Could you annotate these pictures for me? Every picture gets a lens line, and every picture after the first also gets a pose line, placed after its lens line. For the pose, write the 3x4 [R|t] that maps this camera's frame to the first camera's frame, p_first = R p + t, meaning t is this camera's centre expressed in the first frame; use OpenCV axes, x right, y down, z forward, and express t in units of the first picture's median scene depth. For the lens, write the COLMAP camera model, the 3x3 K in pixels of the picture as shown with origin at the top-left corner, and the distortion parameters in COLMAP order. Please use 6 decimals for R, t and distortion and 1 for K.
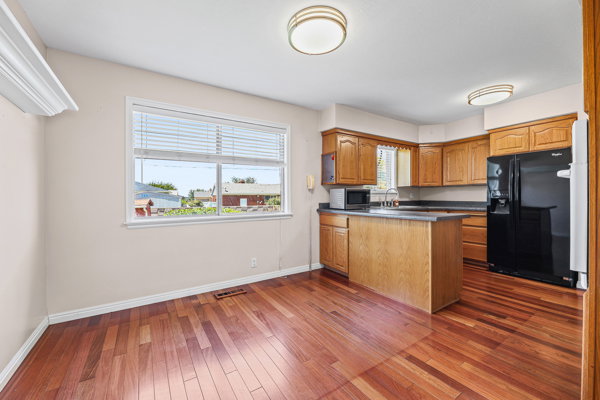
lens RADIAL K [[247.4, 0, 298.8], [0, 247.4, 196.7], [0, 0, 1]] dist [0.001630, -0.002240]
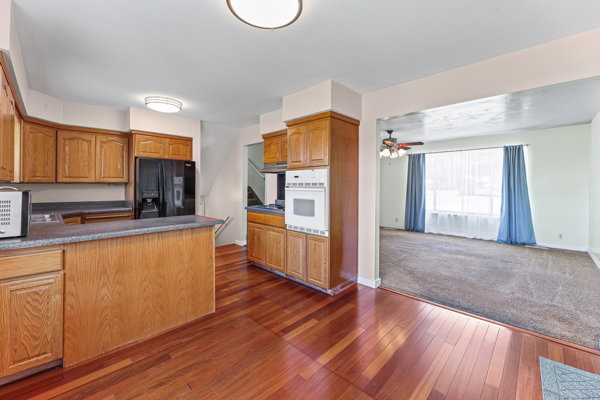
lens RADIAL K [[247.4, 0, 301.2], [0, 247.4, 183.7], [0, 0, 1]] dist [0.001630, -0.002240]
pose [[-0.235564, 0.009199, 0.971815, -0.417032], [-0.005148, 0.999929, -0.010713, -0.048356], [-0.971845, -0.007527, -0.235500, 0.629205]]
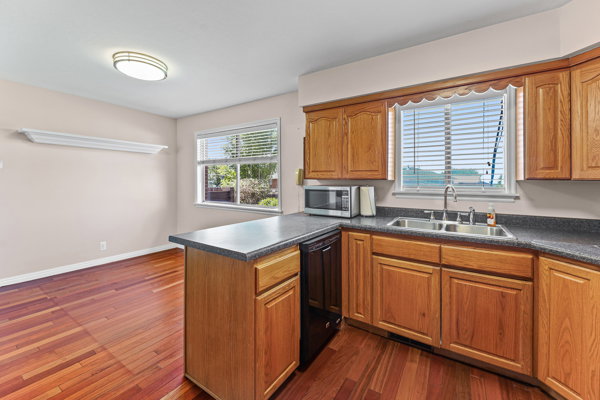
lens RADIAL K [[247.4, 0, 293.2], [0, 247.4, 182.8], [0, 0, 1]] dist [0.001630, -0.002240]
pose [[0.391213, 0.015475, -0.920170, 0.906407], [-0.009271, 0.999874, 0.012874, -0.053639], [0.920253, 0.003494, 0.391308, 0.711908]]
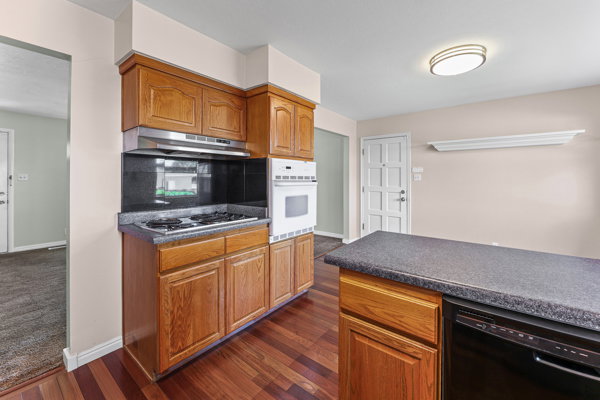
lens RADIAL K [[247.4, 0, 300.5], [0, 247.4, 179.8], [0, 0, 1]] dist [0.001630, -0.002240]
pose [[-0.942717, 0.005286, -0.333553, 0.696823], [0.004656, 0.999986, 0.002690, -0.051504], [0.333562, 0.000983, -0.942728, 1.107705]]
